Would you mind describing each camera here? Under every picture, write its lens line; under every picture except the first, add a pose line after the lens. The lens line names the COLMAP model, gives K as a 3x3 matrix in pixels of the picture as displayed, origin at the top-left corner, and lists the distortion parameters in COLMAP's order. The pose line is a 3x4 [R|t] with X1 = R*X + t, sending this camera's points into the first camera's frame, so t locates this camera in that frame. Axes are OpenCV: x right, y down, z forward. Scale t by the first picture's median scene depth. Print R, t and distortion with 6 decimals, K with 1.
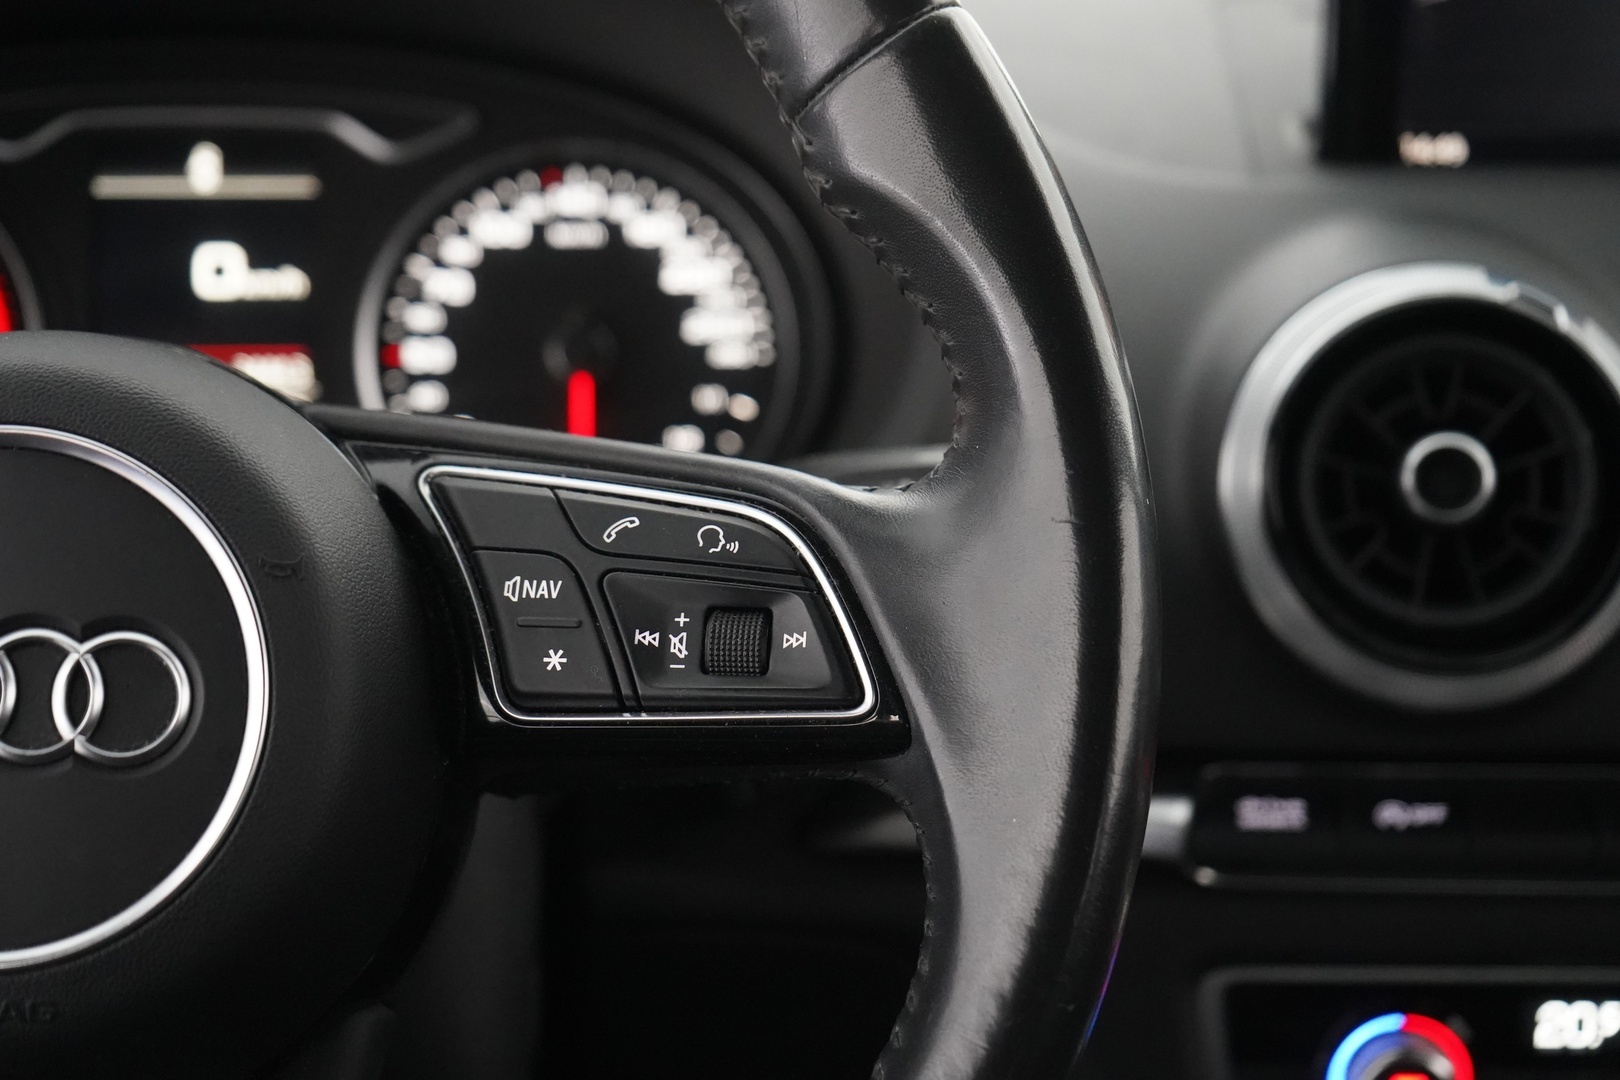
lens RADIAL K [[2835.6, 0, 810.0], [0, 2835.6, 540.0], [0, 0, 1]] dist [-0.003475, -0.089319]
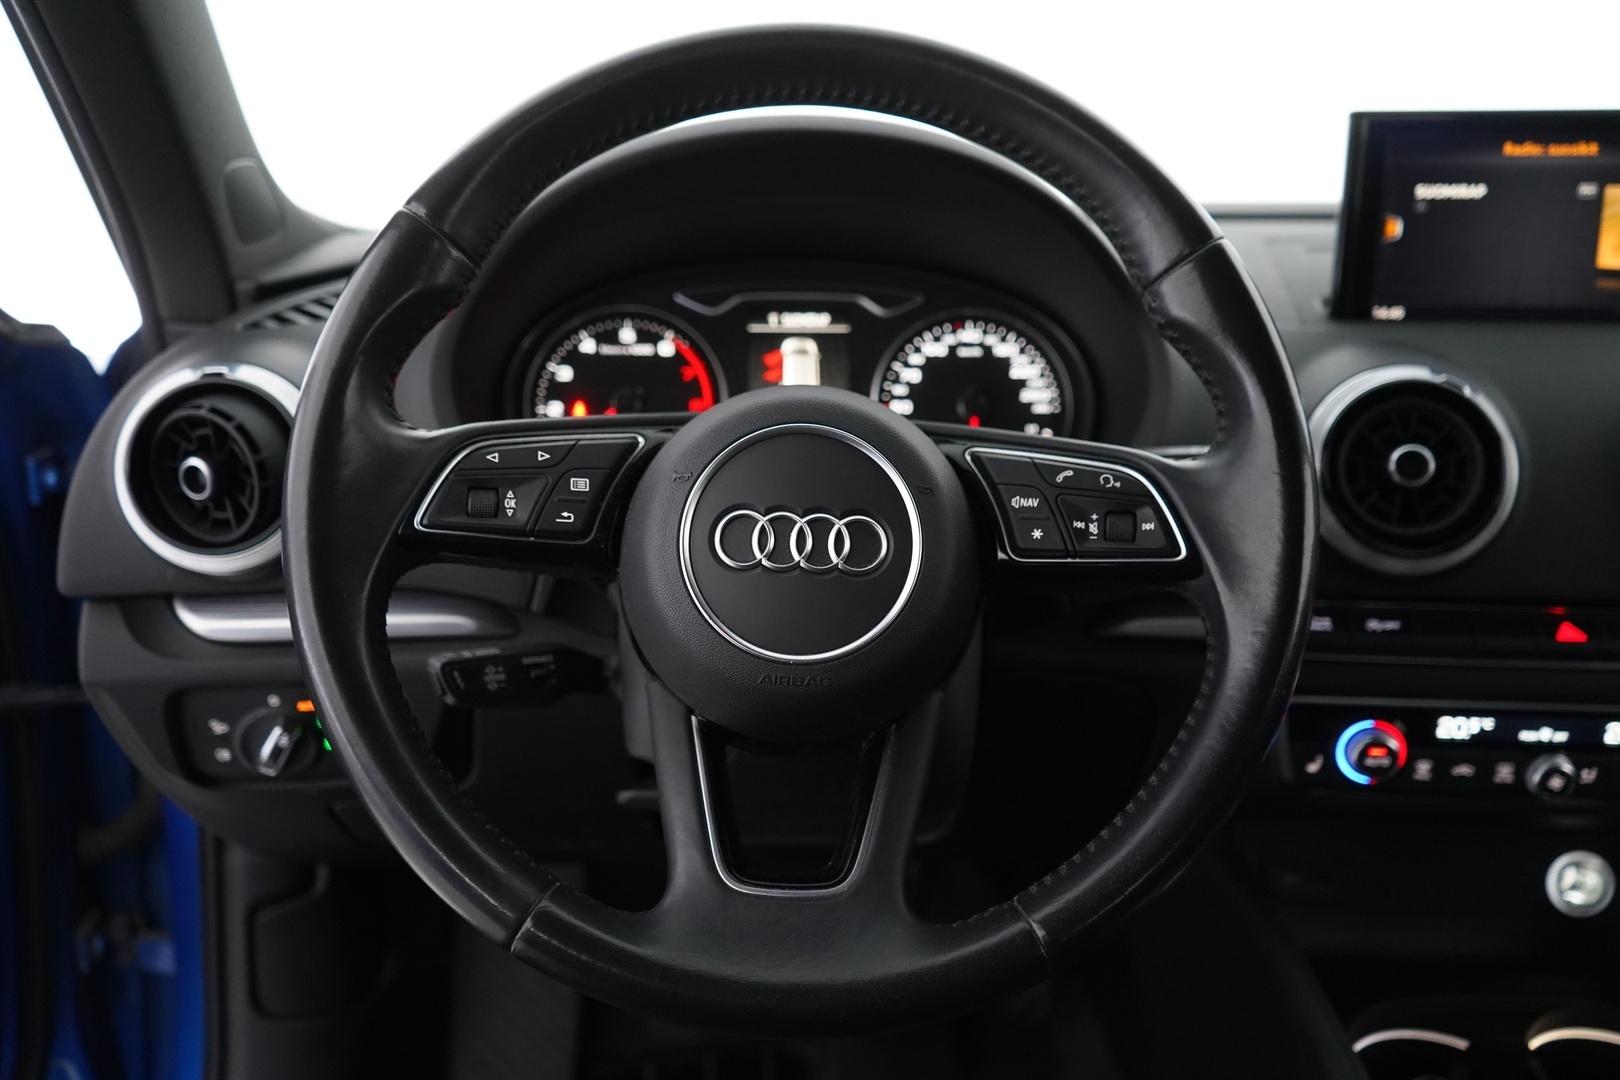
lens RADIAL K [[1407.8, 0, 810.0], [0, 1407.8, 540.0], [0, 0, 1]] dist [0.002126, -0.007459]
pose [[0.996535, 0.017681, -0.081279, -0.136384], [-0.016704, 0.999780, 0.012685, 0.027742], [0.081486, -0.011284, 0.996611, -0.089924]]
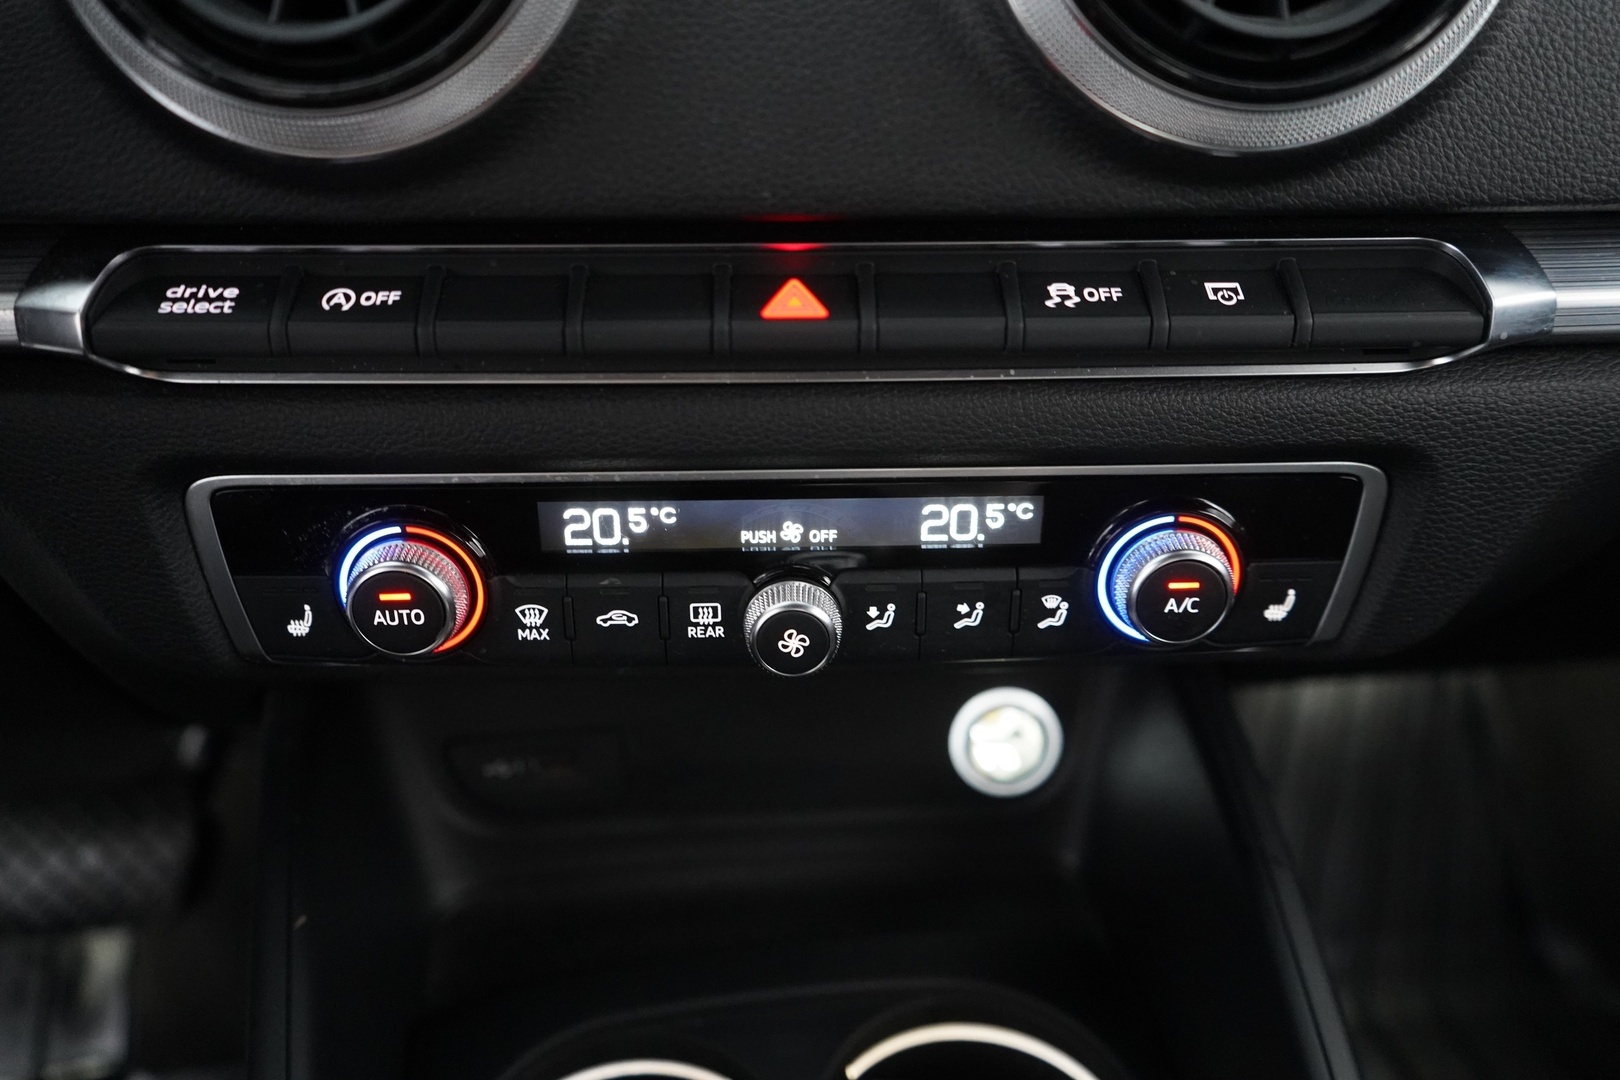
lens RADIAL K [[1366.7, 0, 810.0], [0, 1366.7, 540.0], [0, 0, 1]] dist [-0.013273, -0.002891]
pose [[0.998491, -0.022249, 0.050206, 0.337759], [0.010104, 0.973071, 0.230286, 0.077013], [-0.053977, -0.229431, 0.971827, 0.593207]]
